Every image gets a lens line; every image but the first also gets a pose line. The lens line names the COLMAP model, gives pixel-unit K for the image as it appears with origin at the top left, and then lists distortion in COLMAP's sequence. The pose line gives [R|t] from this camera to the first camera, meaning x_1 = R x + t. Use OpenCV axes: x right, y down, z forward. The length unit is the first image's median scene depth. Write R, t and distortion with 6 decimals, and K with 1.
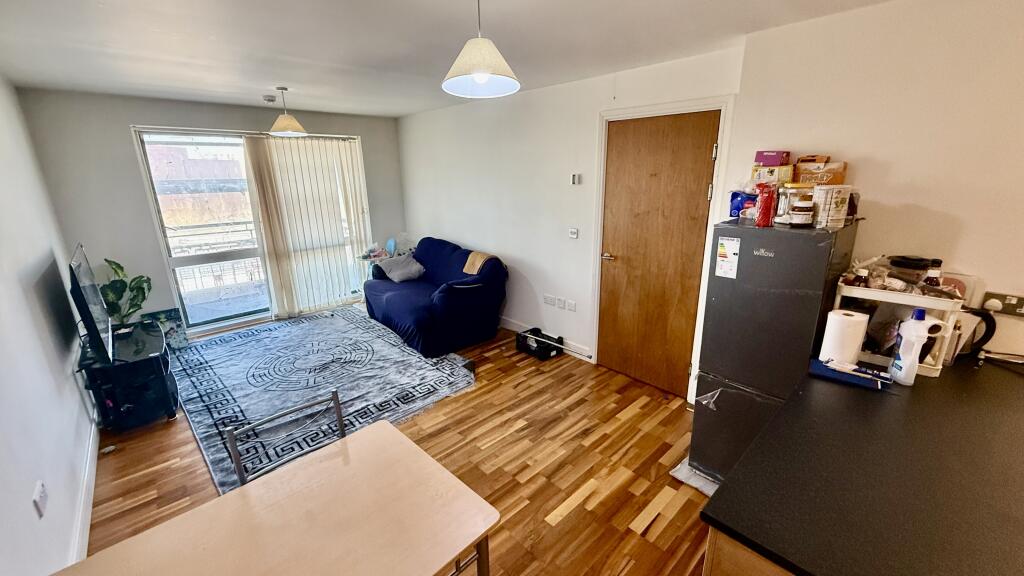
lens RADIAL K [[411.9, 0, 513.4], [0, 411.9, 291.1], [0, 0, 1]] dist [-0.000997, -0.000612]
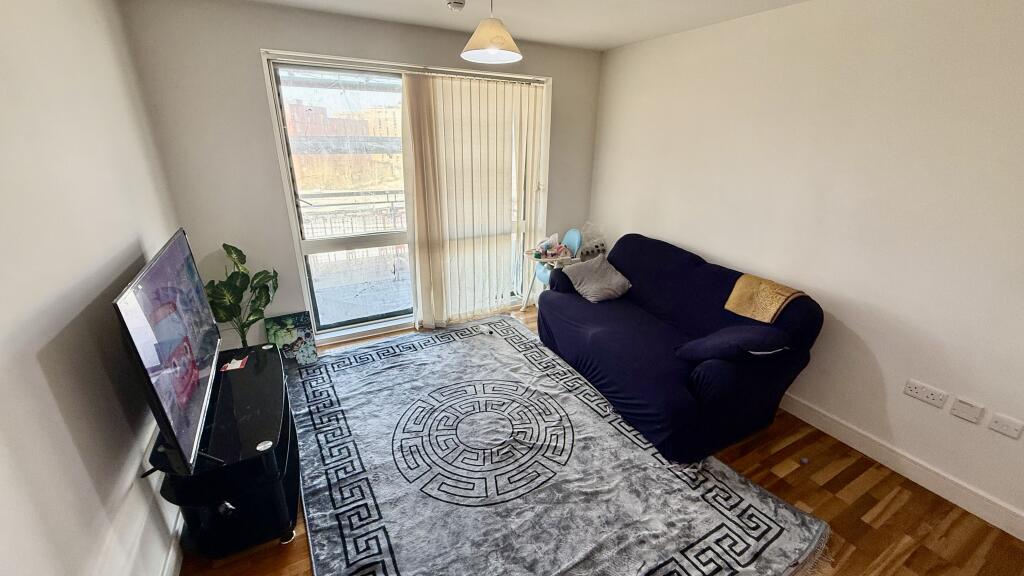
lens RADIAL K [[411.9, 0, 512.2], [0, 411.9, 290.8], [0, 0, 1]] dist [-0.000997, -0.000612]
pose [[0.968094, 0.114010, -0.223149, -0.286285], [-0.097088, 0.991603, 0.085425, -0.091857], [0.231015, -0.061034, 0.971034, 0.352378]]
